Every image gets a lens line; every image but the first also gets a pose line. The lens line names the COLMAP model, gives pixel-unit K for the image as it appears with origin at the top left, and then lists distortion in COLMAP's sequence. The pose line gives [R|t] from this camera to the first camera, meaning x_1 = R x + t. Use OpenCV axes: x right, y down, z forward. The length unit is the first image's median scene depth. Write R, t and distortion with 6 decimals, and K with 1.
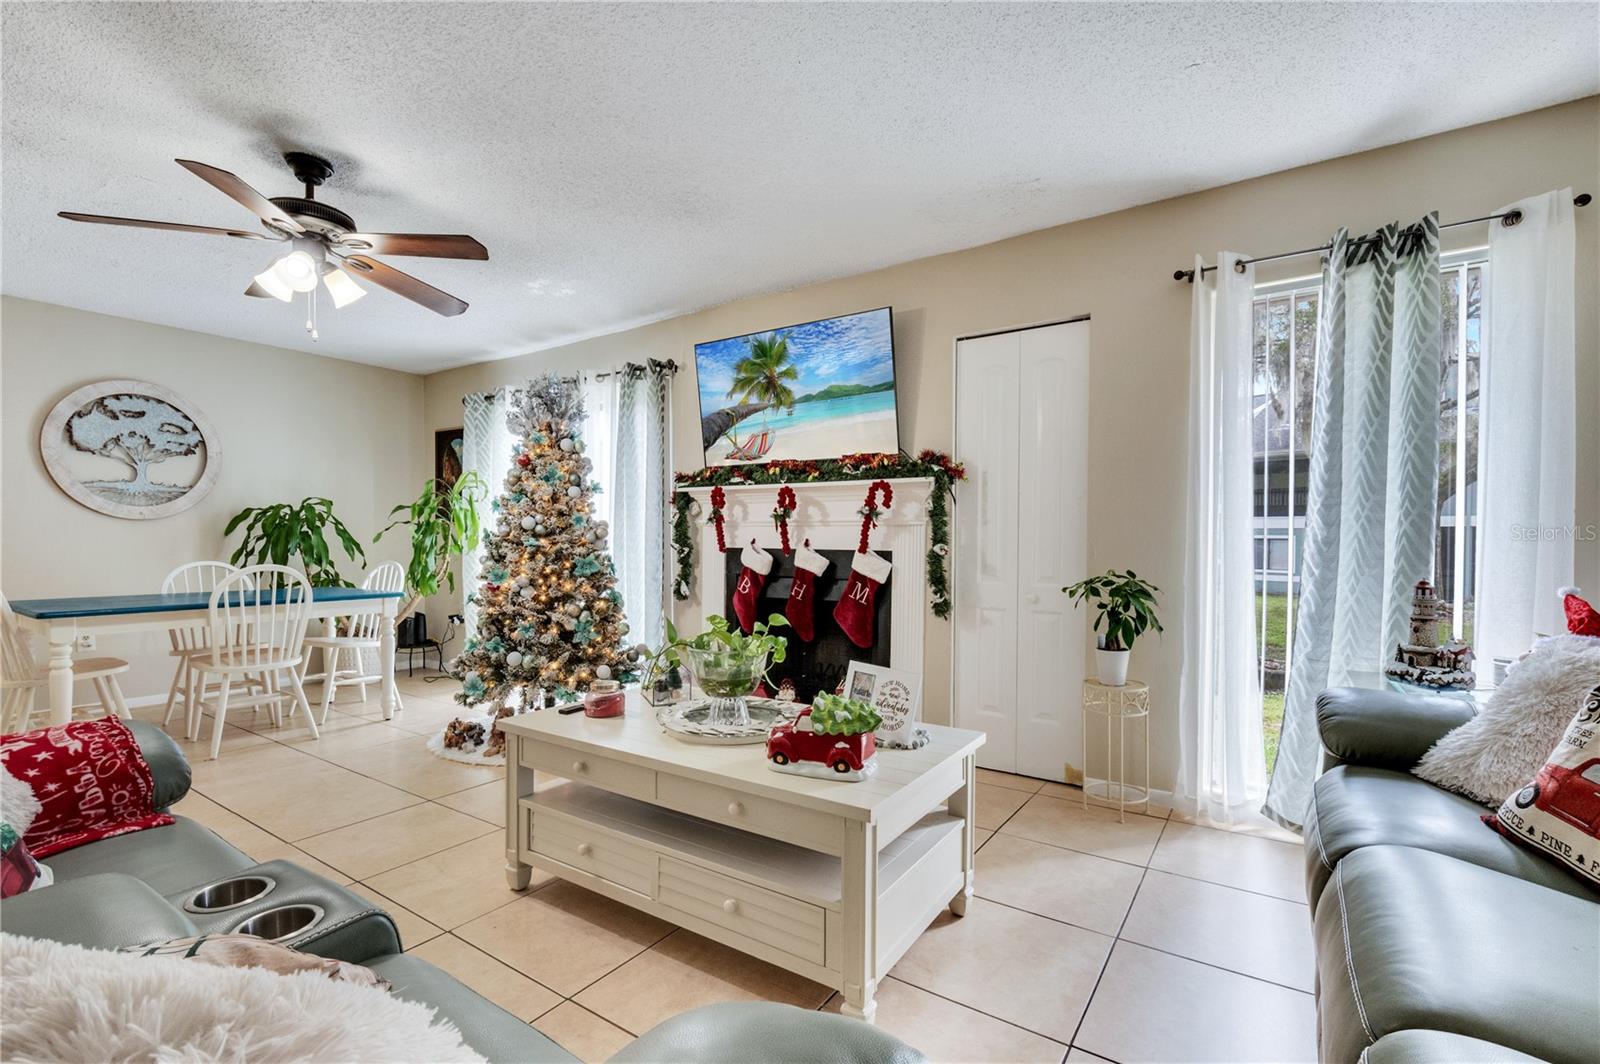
lens RADIAL K [[716.5, 0, 793.3], [0, 716.5, 557.0], [0, 0, 1]] dist [0.008398, -0.008237]
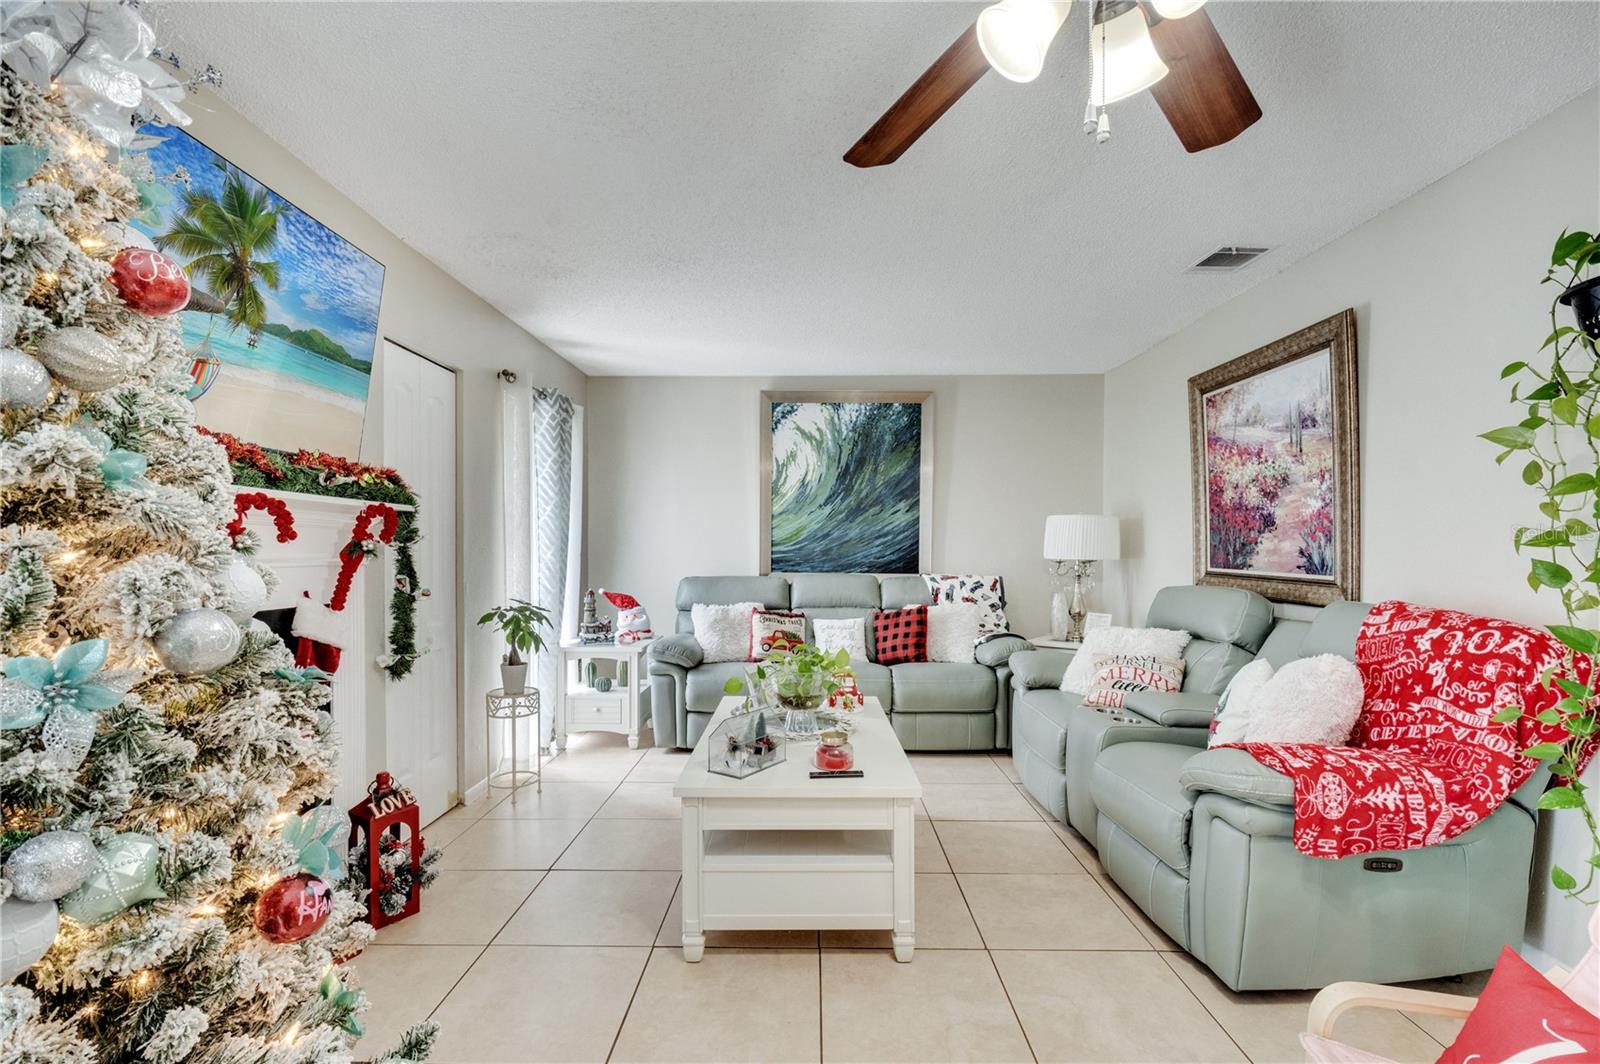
lens RADIAL K [[705.2, 0, 799.5], [0, 705.2, 555.7], [0, 0, 1]] dist [0.001379, -0.005810]
pose [[-0.548621, -0.011571, 0.835991, -0.553211], [0.019056, 0.999471, 0.026339, -0.051945], [-0.835854, 0.030381, -0.548110, 0.835875]]
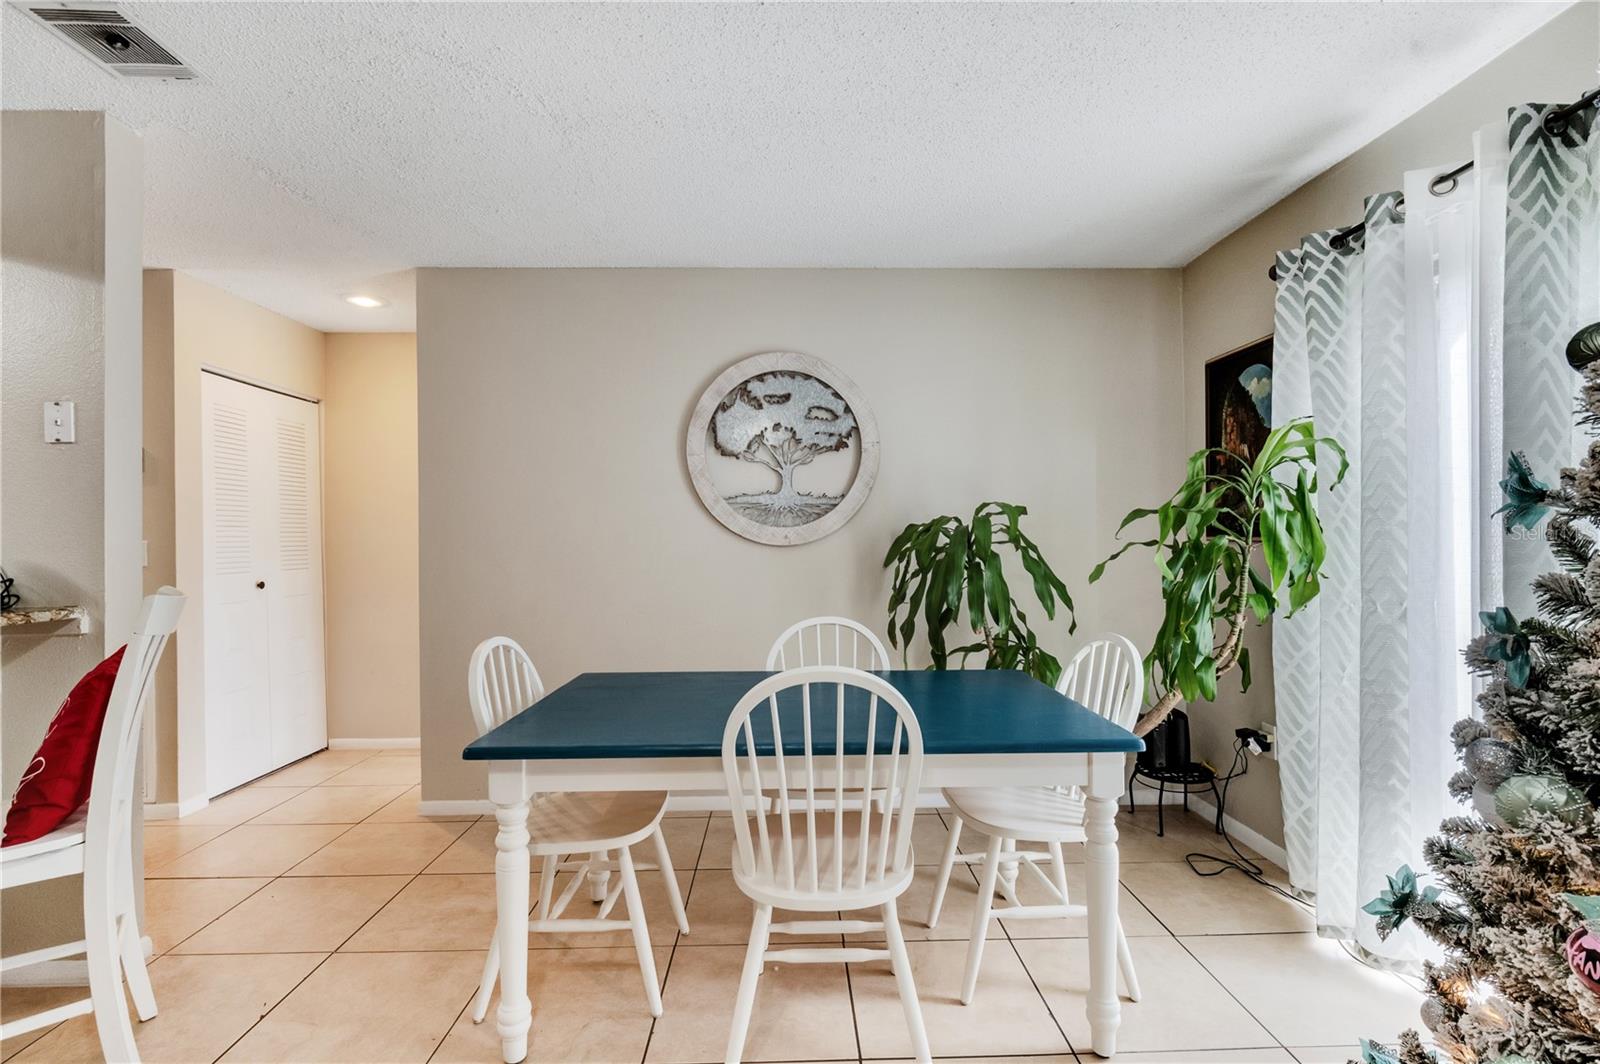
lens RADIAL K [[736.0, 0, 801.8], [0, 736.0, 537.8], [0, 0, 1]] dist [-0.000211, -0.006939]
pose [[0.581294, -0.014503, -0.813565, -0.325816], [-0.009790, 0.999644, -0.024815, -0.044874], [0.813635, 0.022389, 0.580945, 0.623282]]
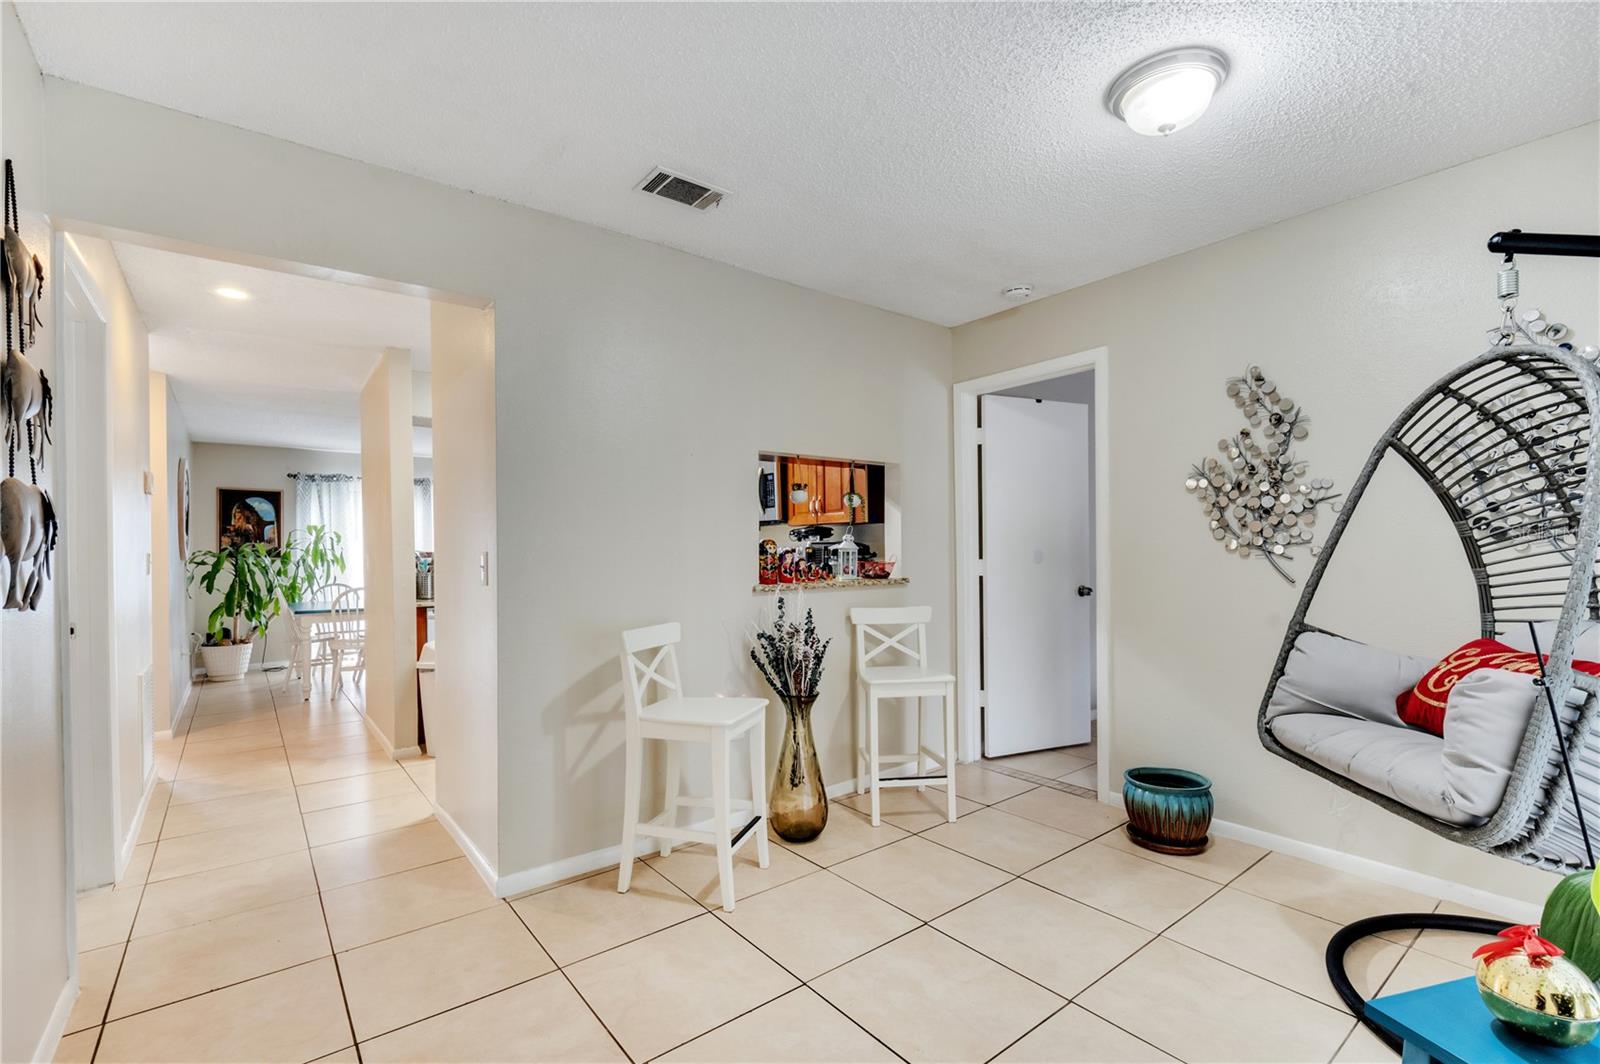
lens RADIAL K [[705.2, 0, 799.5], [0, 705.2, 555.7], [0, 0, 1]] dist [0.001379, -0.005810]
pose [[0.303303, -0.013594, 0.952797, -1.915567], [0.040825, 0.999166, 0.001260, -0.018082], [-0.952019, 0.038516, 0.303605, -0.520535]]
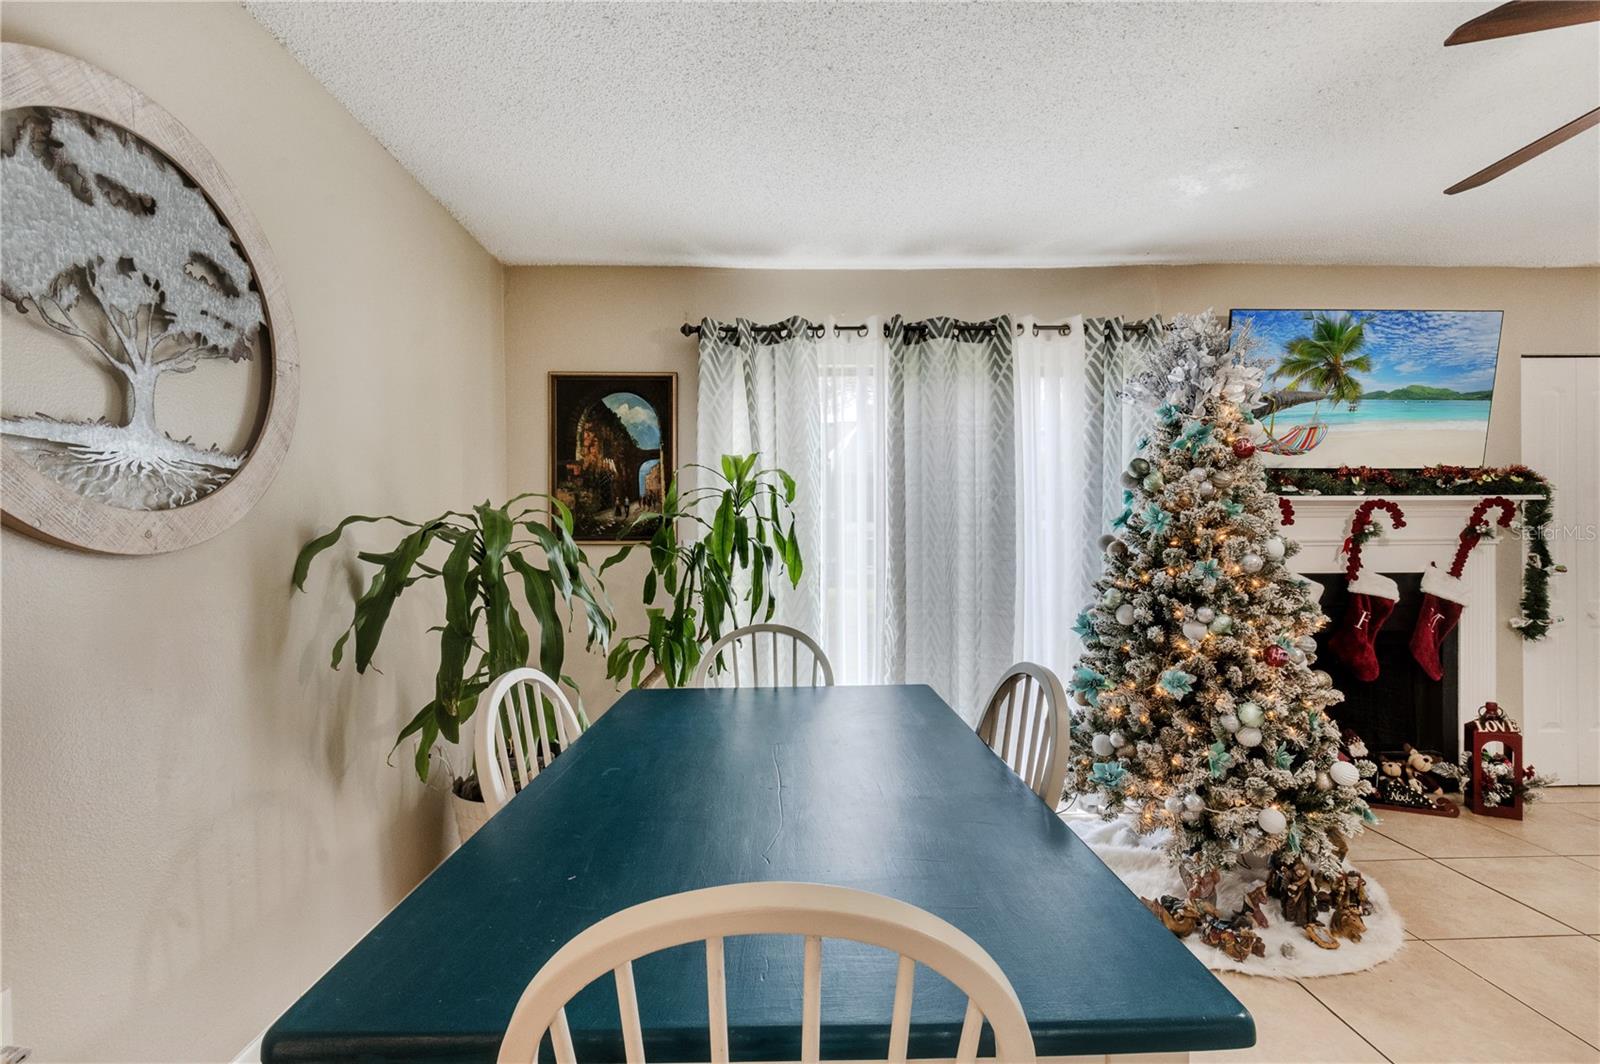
lens RADIAL K [[702.0, 0, 797.4], [0, 702.0, 542.7], [0, 0, 1]] dist [0.000441, -0.005427]
pose [[0.814181, -0.014908, 0.580420, -0.903754], [0.029375, 0.999448, -0.015535, -0.047729], [-0.579868, 0.029698, 0.814169, 0.639617]]
